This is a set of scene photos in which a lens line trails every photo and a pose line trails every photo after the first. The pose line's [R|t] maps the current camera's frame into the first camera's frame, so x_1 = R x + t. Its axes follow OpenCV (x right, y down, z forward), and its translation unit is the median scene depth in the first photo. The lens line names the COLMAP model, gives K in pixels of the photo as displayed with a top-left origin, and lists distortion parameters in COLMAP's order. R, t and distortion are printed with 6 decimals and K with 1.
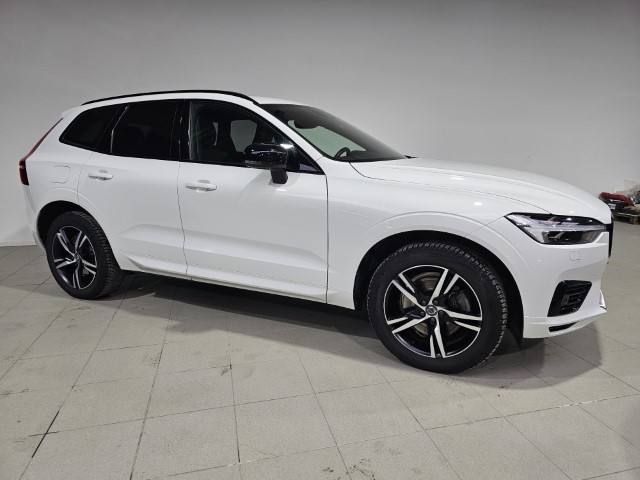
lens RADIAL K [[433.0, 0, 320.0], [0, 433.0, 240.0], [0, 0, 1]] dist [0.034081, -0.000892]
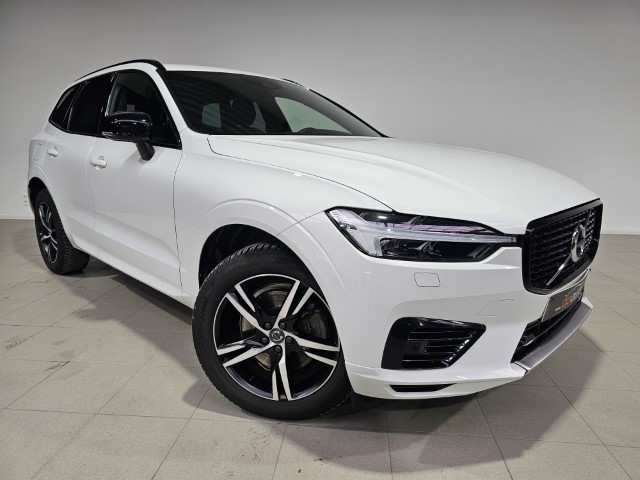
lens RADIAL K [[436.4, 0, 313.7], [0, 436.4, 242.6], [0, 0, 1]] dist [0.036539, -0.000127]
pose [[0.943770, 0.081697, -0.320349, 0.520996], [-0.076498, 0.996654, 0.028806, -0.019368], [0.321631, -0.002680, 0.946861, 0.293260]]
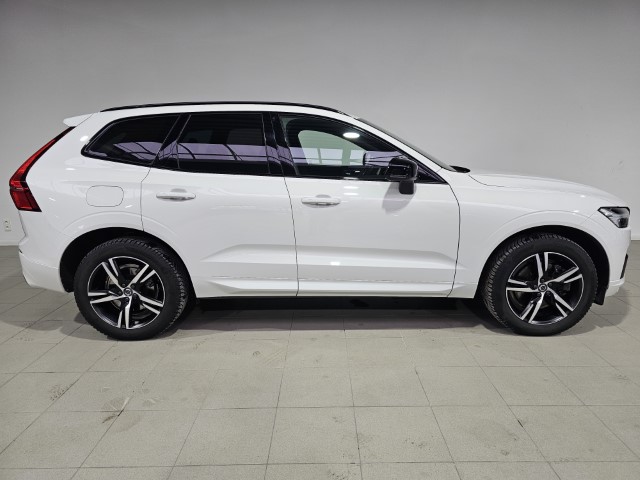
lens RADIAL K [[433.0, 0, 320.0], [0, 433.0, 240.0], [0, 0, 1]] dist [0.034081, -0.000892]
pose [[0.915607, -0.092421, 0.391308, -0.755377], [0.092784, 0.995523, 0.018025, -0.057426], [-0.391222, 0.019804, 0.920083, 0.082867]]
